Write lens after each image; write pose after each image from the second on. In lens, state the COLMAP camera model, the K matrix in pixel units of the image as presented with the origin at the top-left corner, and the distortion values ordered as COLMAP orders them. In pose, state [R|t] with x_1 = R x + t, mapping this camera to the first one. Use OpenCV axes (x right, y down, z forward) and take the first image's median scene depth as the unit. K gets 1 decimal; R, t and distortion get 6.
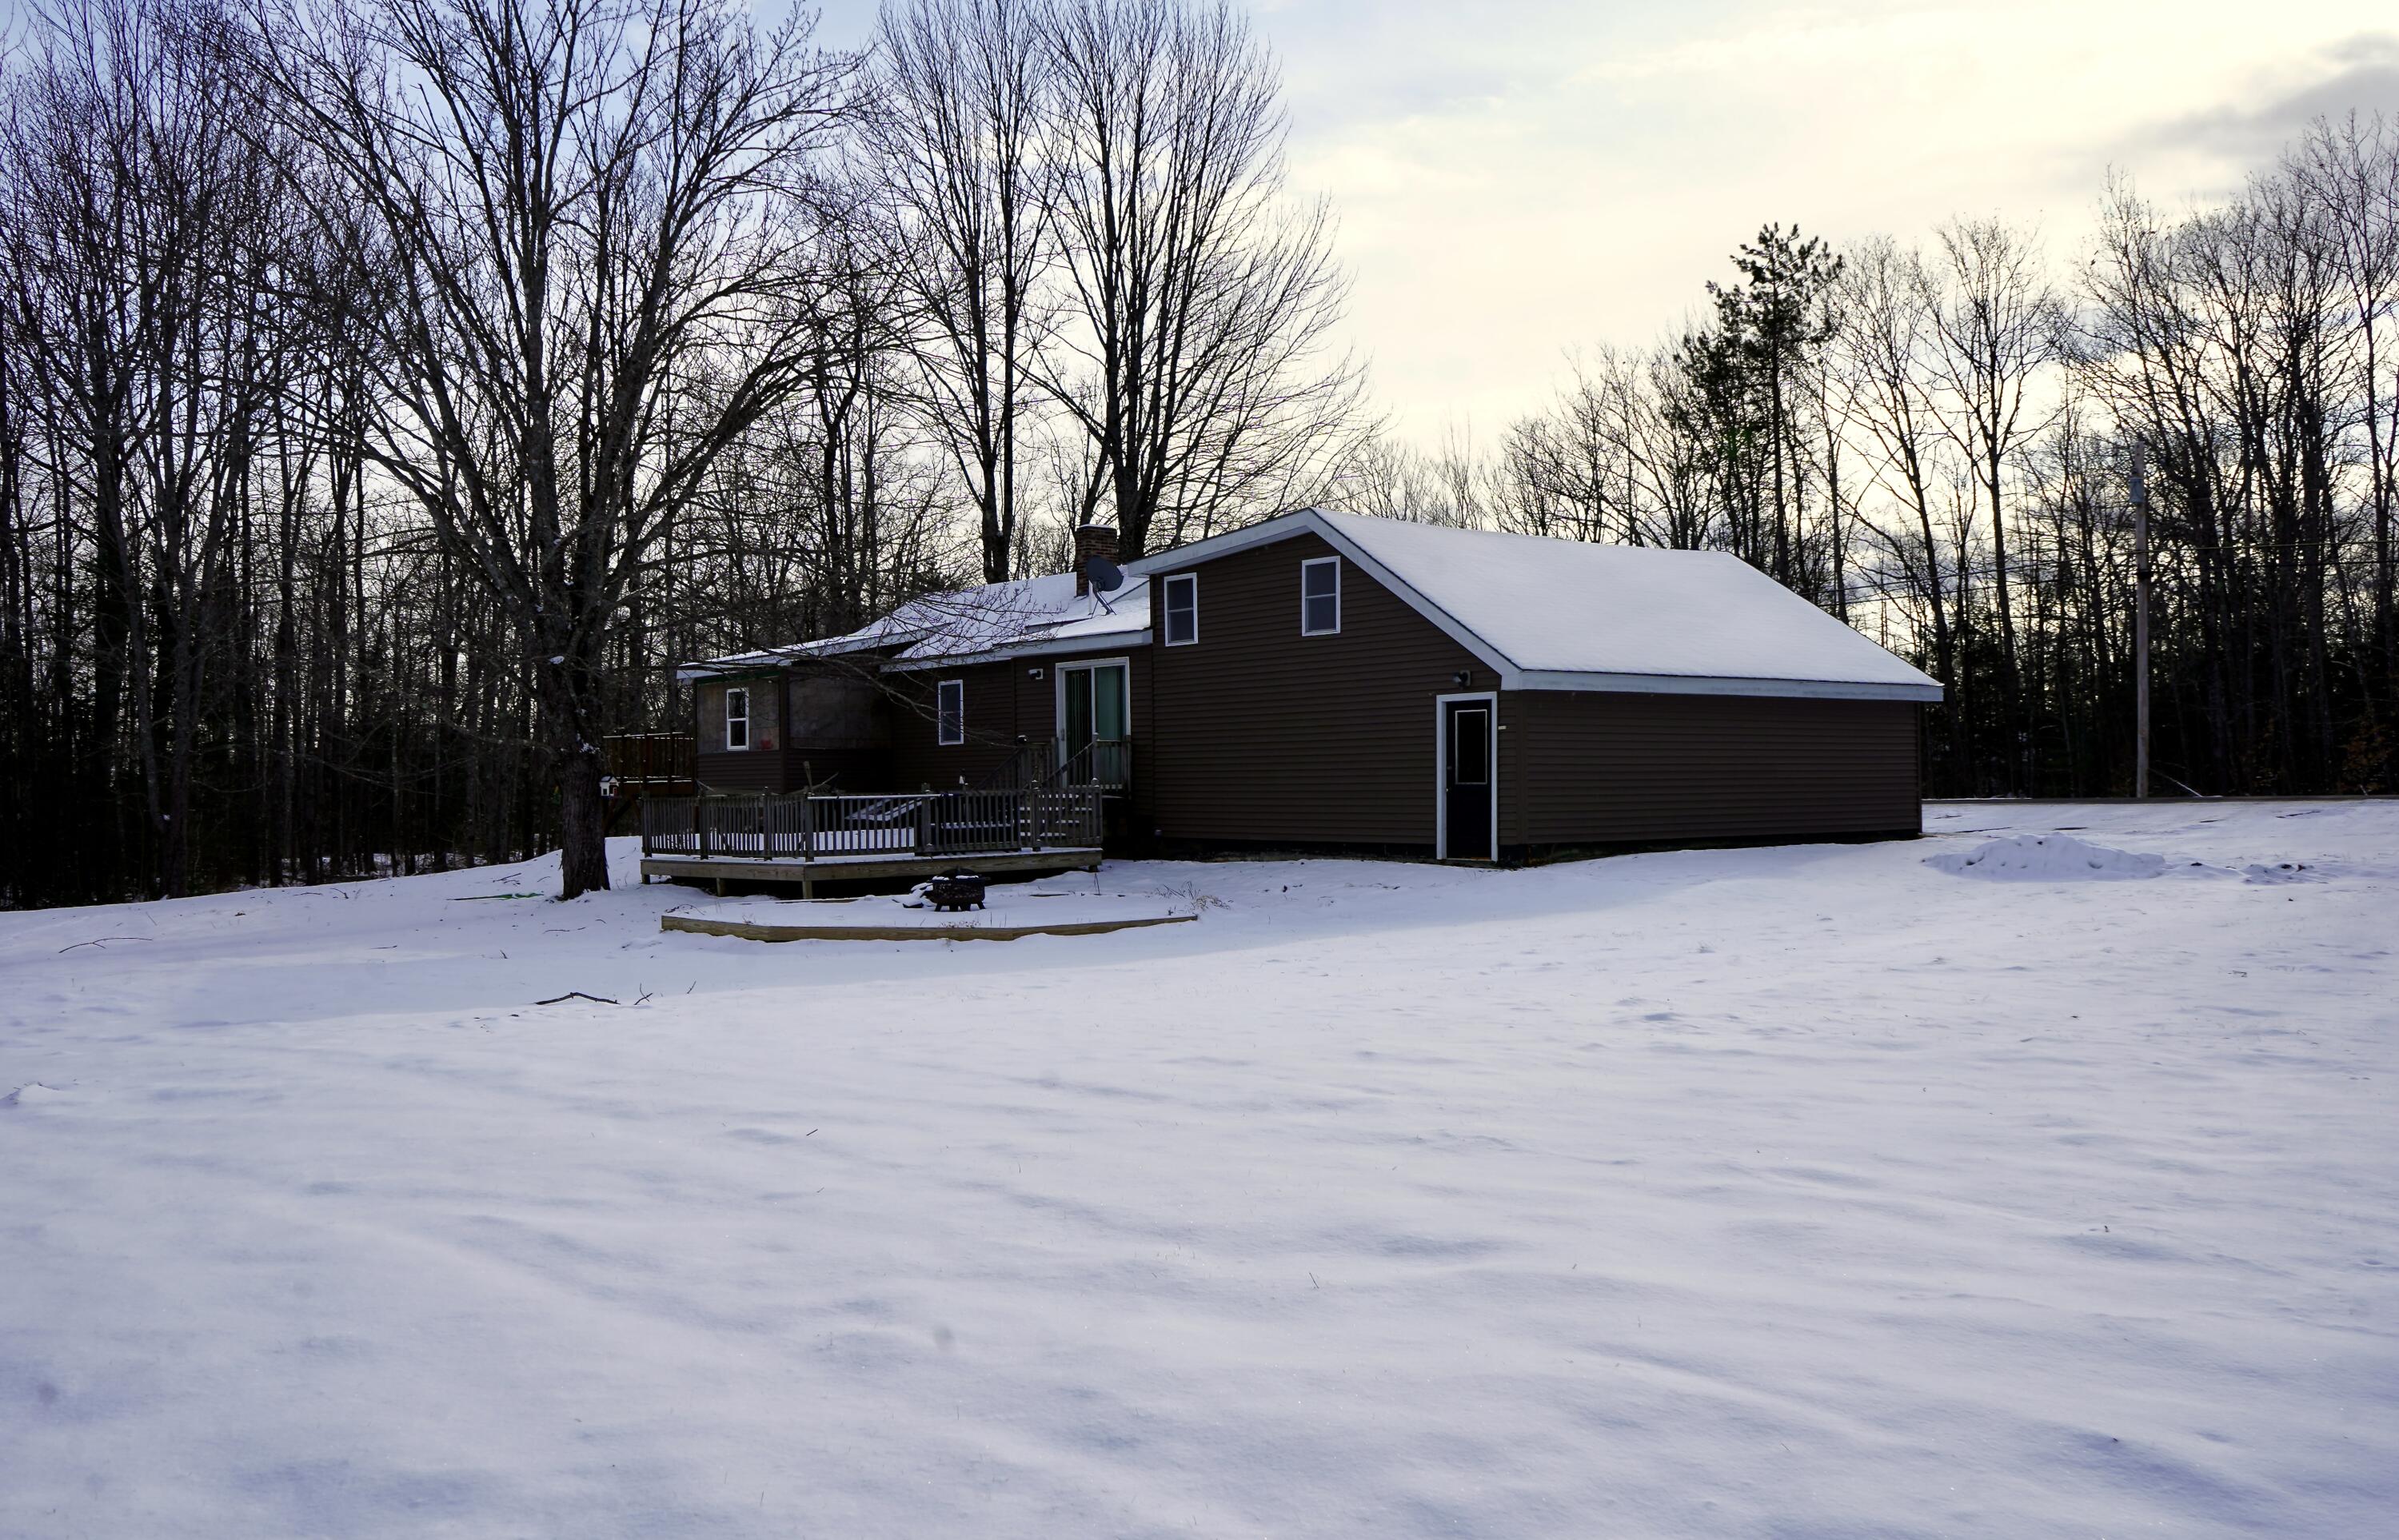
lens RADIAL K [[1973.8, 0, 1199.1], [0, 1973.8, 766.8], [0, 0, 1]] dist [0.005066, -0.007156]
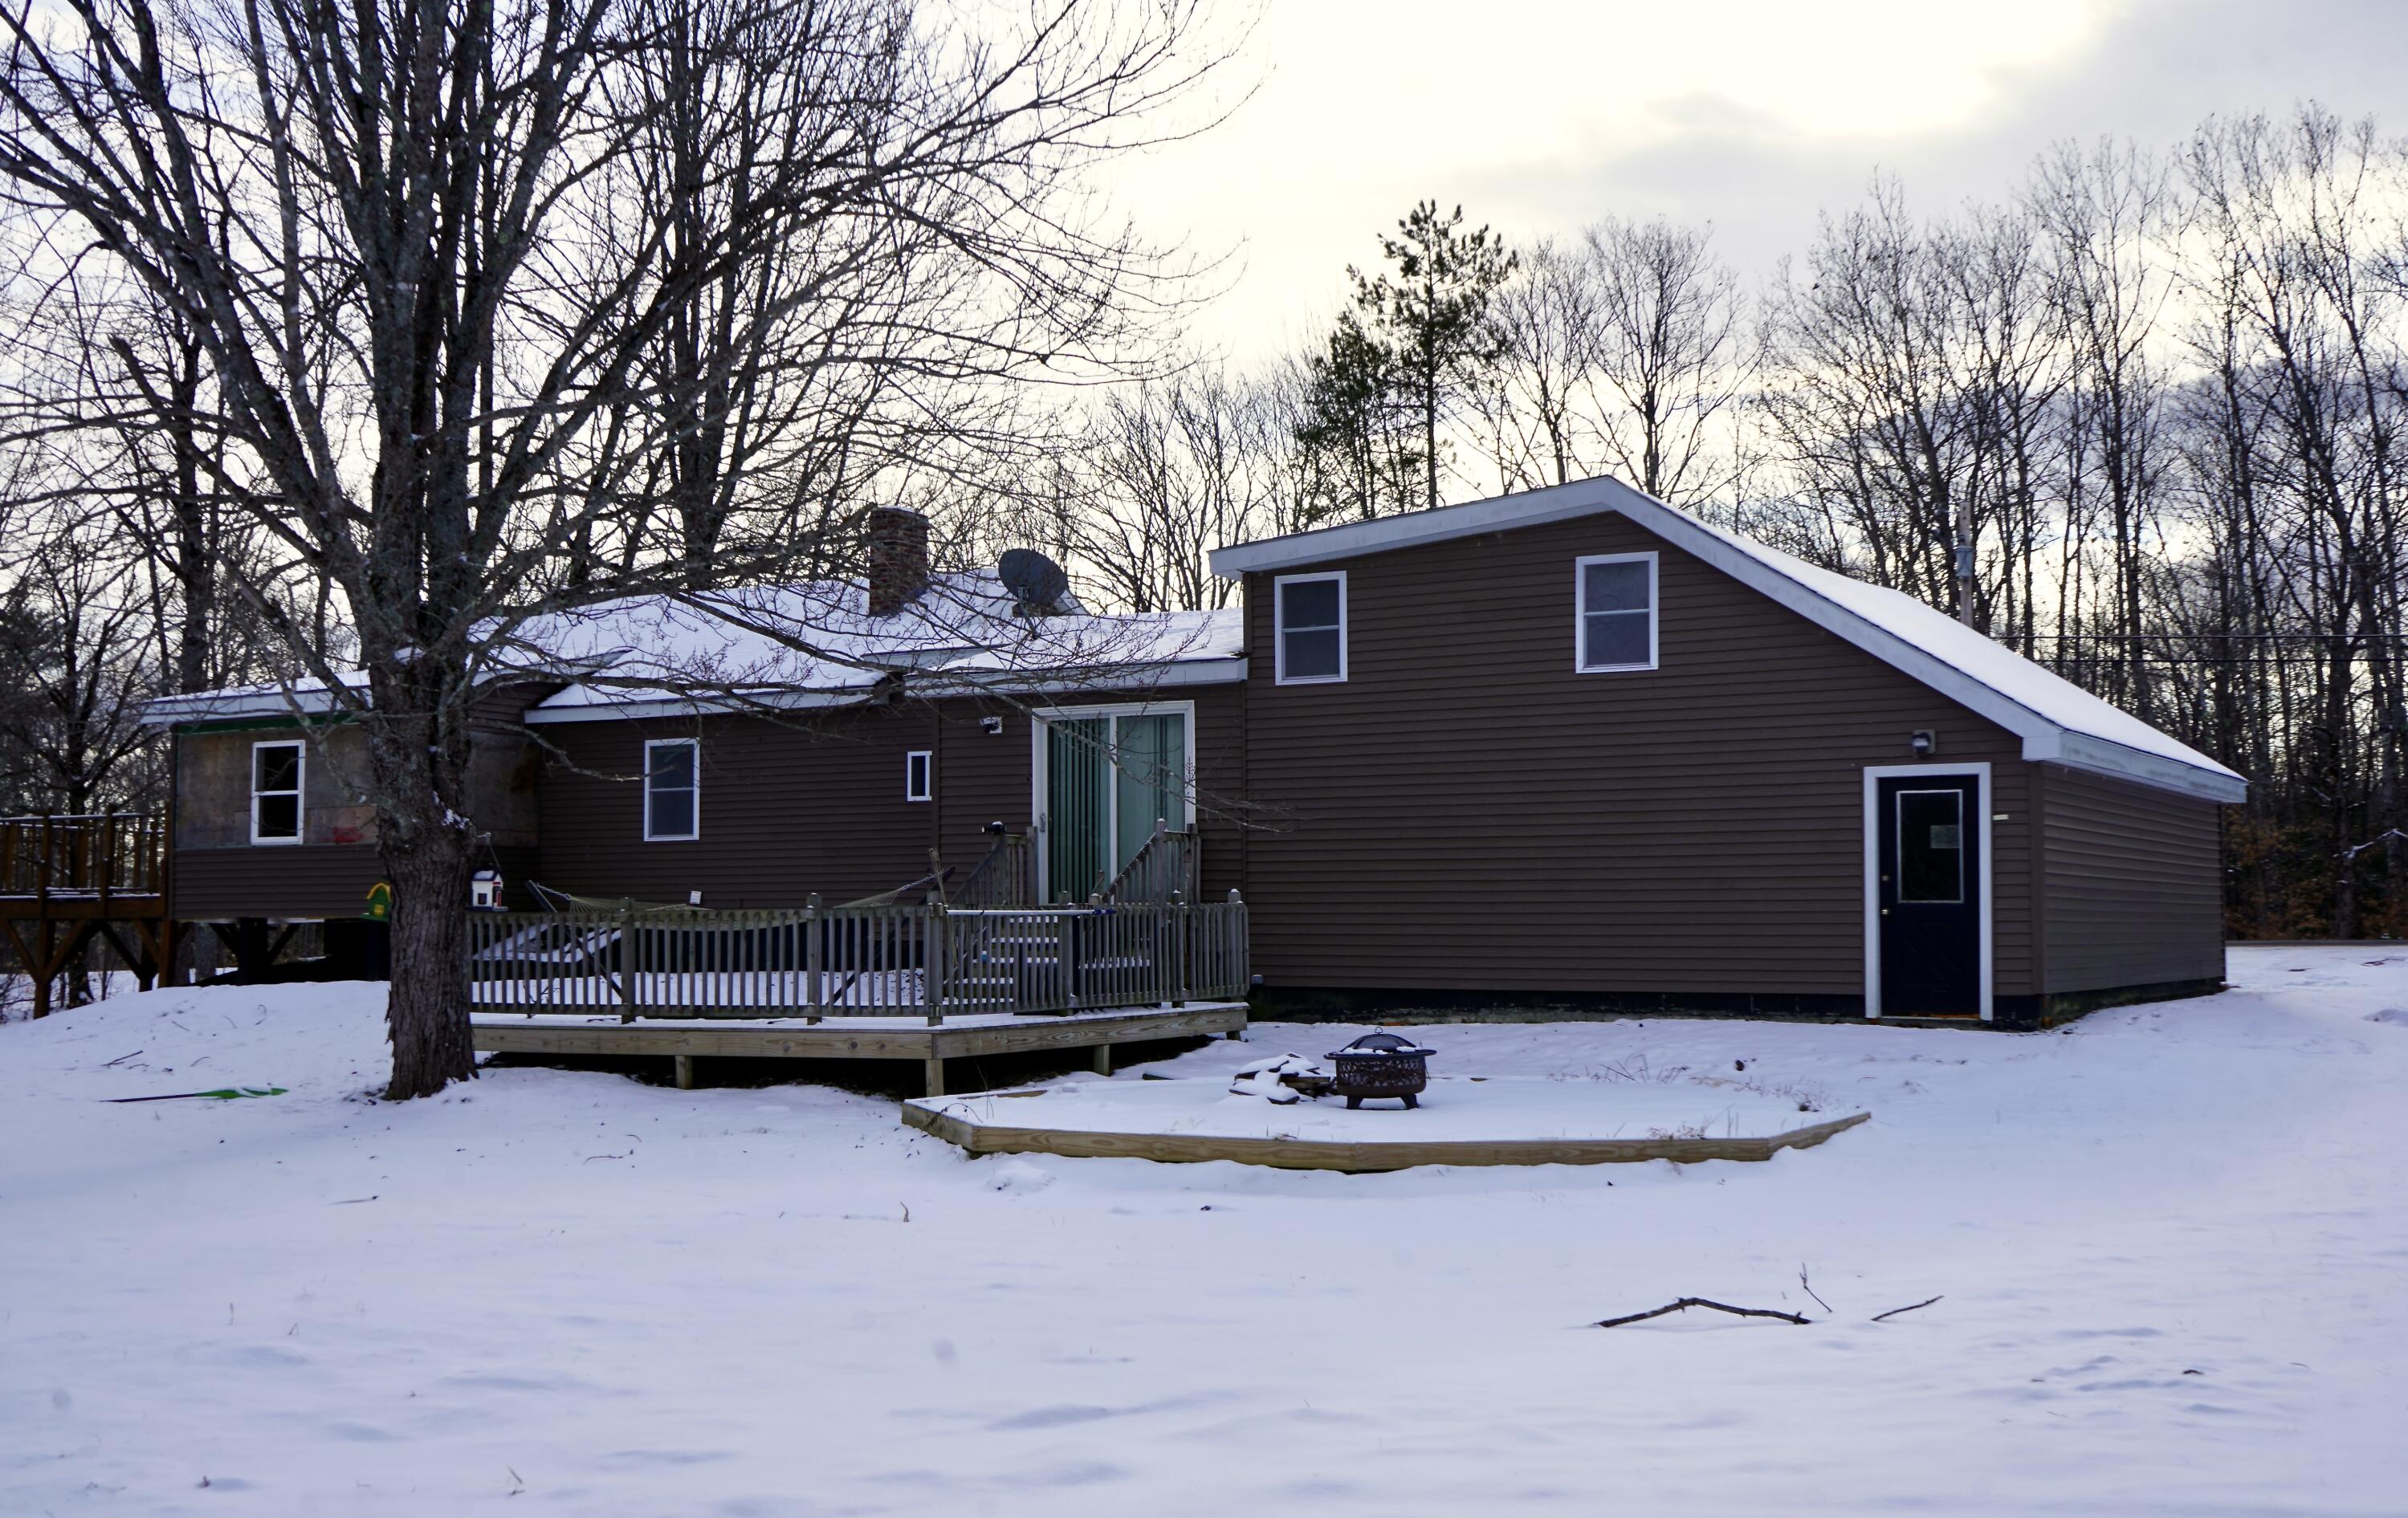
lens RADIAL K [[2597.1, 0, 1204.1], [0, 2597.1, 767.5], [0, 0, 1]] dist [-0.011732, 0.000000]
pose [[0.937777, 0.031853, 0.345773, -0.354366], [-0.012208, 0.998192, -0.058845, 0.015944], [-0.347023, 0.050963, 0.936471, 0.248362]]
